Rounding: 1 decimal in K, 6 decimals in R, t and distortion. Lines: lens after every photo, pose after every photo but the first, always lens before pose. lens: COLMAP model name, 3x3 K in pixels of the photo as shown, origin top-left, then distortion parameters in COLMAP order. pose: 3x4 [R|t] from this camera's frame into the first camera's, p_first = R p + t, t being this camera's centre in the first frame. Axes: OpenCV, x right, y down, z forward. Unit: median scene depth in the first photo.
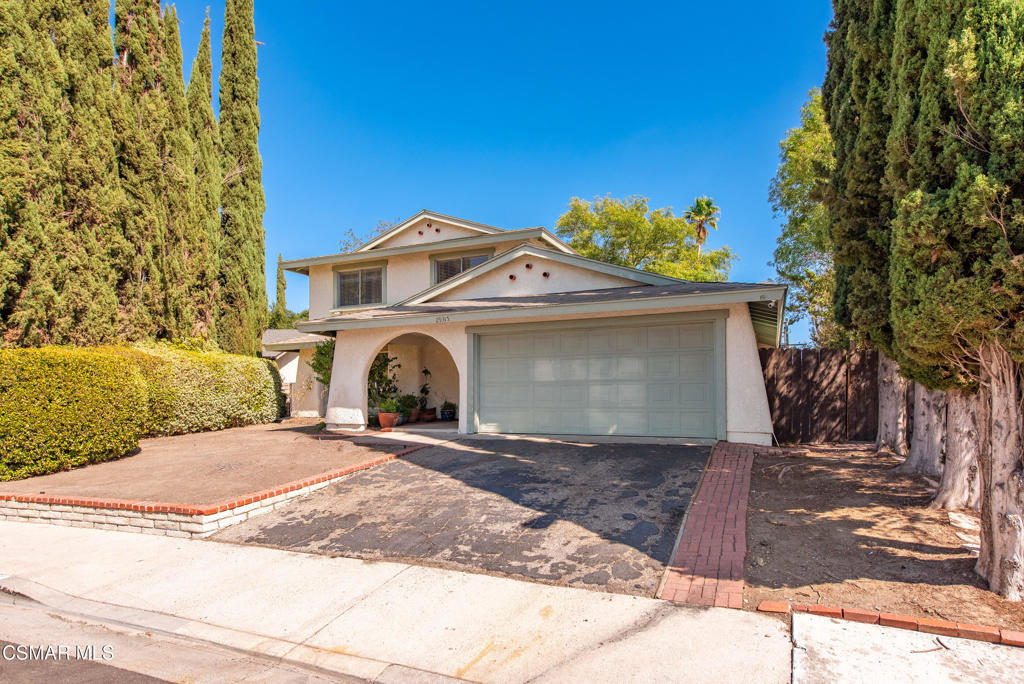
lens RADIAL K [[551.6, 0, 513.2], [0, 551.6, 335.5], [0, 0, 1]] dist [0.013638, -0.005026]
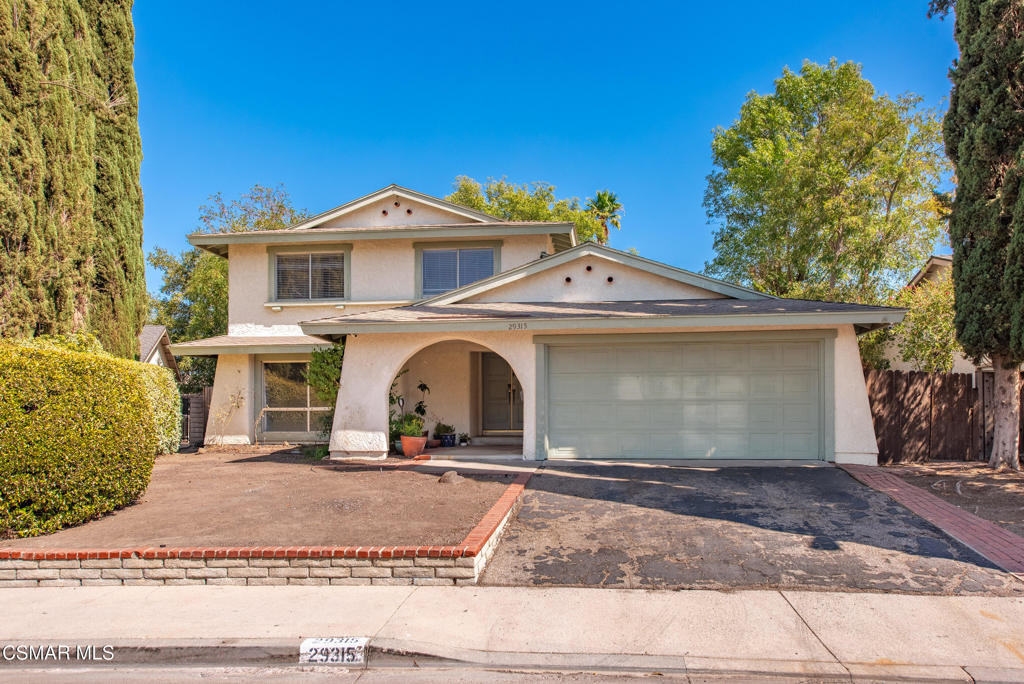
lens RADIAL K [[682.3, 0, 509.5], [0, 682.3, 346.9], [0, 0, 1]] dist [0.027346, -0.021475]
pose [[0.957156, 0.030258, 0.287986, -0.481392], [-0.032436, 0.999470, 0.002794, -0.000119], [-0.287749, -0.012015, 0.957630, -0.005525]]
